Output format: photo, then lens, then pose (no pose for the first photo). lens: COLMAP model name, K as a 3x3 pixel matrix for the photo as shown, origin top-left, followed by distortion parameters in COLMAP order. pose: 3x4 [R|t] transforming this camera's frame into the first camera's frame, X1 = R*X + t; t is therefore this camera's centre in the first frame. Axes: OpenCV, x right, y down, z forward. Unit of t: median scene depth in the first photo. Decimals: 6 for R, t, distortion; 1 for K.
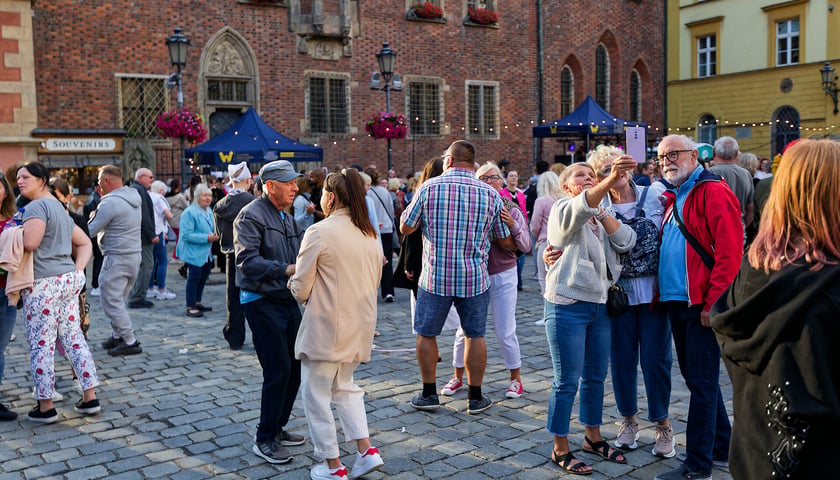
lens RADIAL K [[752.2, 0, 403.5], [0, 752.2, 222.8], [0, 0, 1]] dist [0.002915, 0.002344]
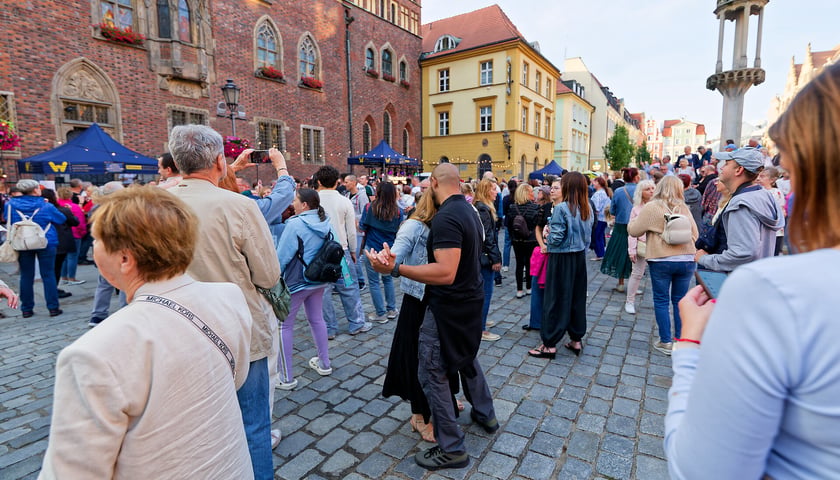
lens RADIAL K [[390.8, 0, 443.0], [0, 390.8, 228.6], [0, 0, 1]] dist [0.003560, -0.000161]
pose [[0.911151, -0.024327, 0.411354, 0.017962], [0.008730, 0.999171, 0.039753, -0.012986], [-0.411981, -0.032630, 0.910608, 0.195244]]
